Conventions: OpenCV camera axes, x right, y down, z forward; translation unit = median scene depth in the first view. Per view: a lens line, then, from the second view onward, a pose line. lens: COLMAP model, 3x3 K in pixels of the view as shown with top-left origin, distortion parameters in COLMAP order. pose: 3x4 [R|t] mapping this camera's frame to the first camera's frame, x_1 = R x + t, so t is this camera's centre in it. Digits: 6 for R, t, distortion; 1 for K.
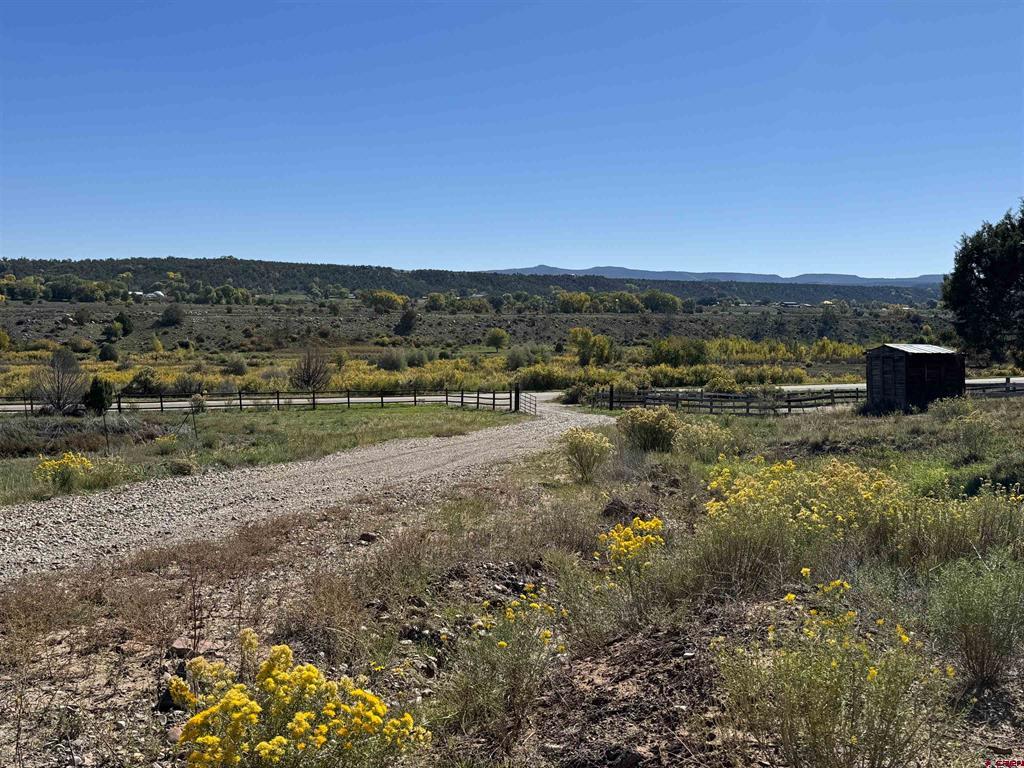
lens RADIAL K [[1090.3, 0, 520.7], [0, 1090.3, 380.8], [0, 0, 1]] dist [0.109897, 0.000000]
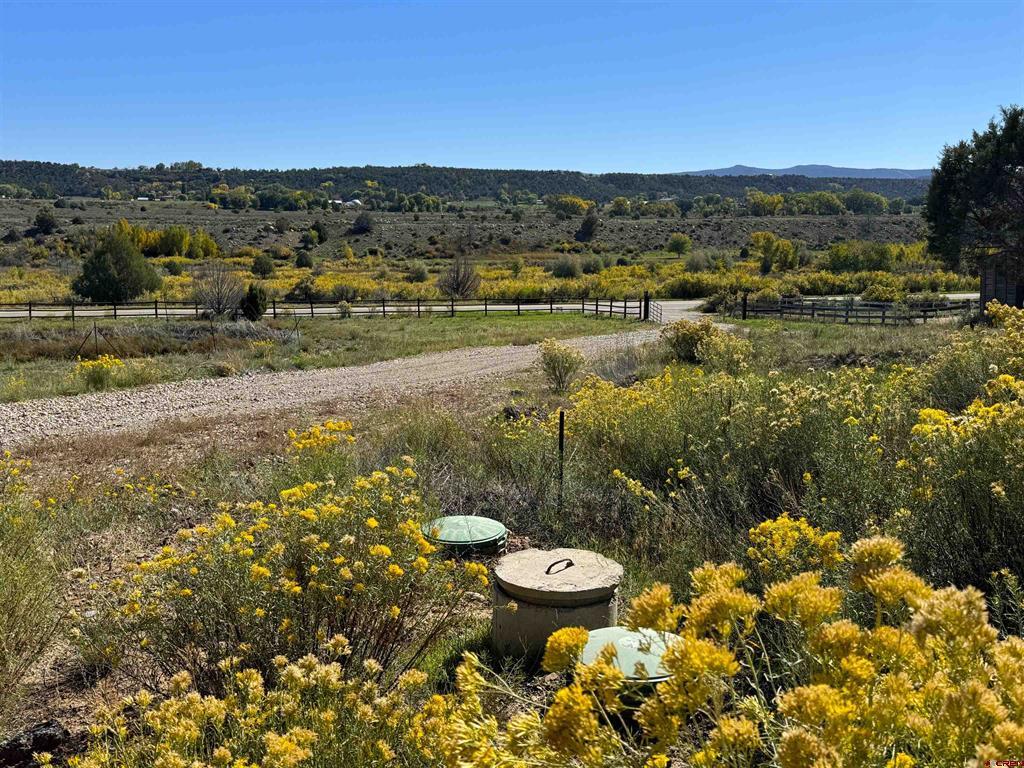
lens RADIAL K [[1090.3, 0, 511.7], [0, 1090.3, 387.6], [0, 0, 1]] dist [0.109897, 0.000000]
pose [[0.983858, 0.019539, -0.177881, 0.013480], [-0.003163, 0.995765, 0.091879, -0.000520], [0.178923, -0.089834, 0.979753, -0.003352]]
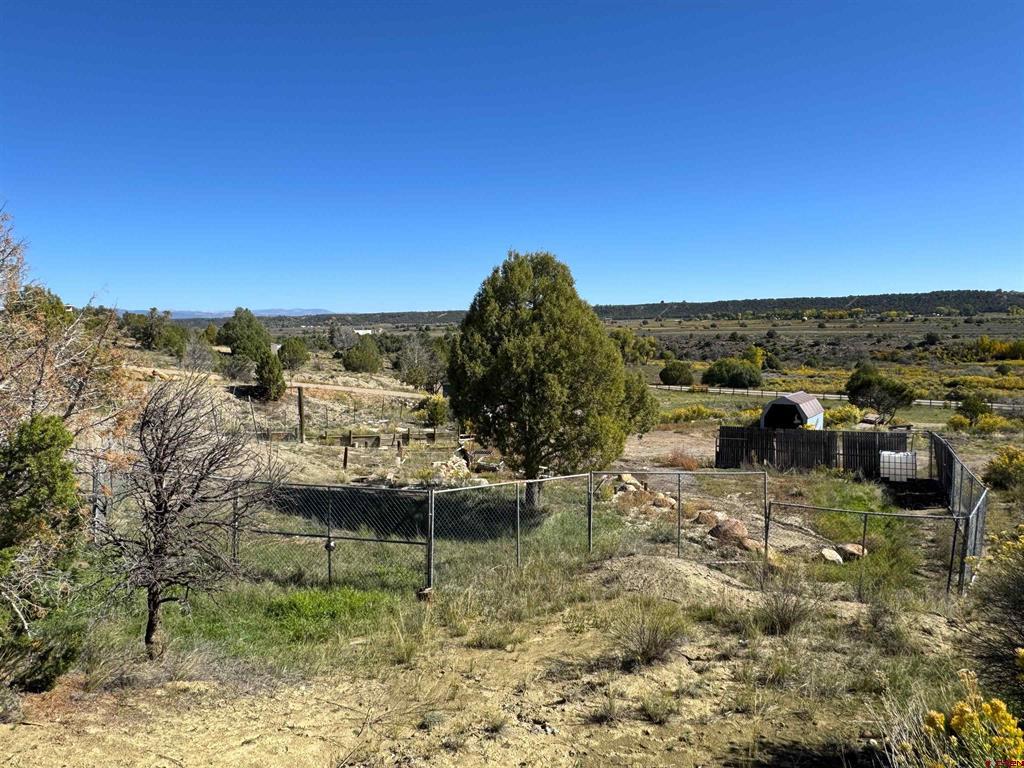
lens RADIAL K [[703.6, 0, 514.7], [0, 703.6, 390.4], [0, 0, 1]] dist [-0.000668, -0.000769]
pose [[0.404892, 0.069342, -0.911731, 0.146807], [-0.043080, 0.997460, 0.056731, -0.011491], [0.913349, 0.016307, 0.406850, -0.086424]]
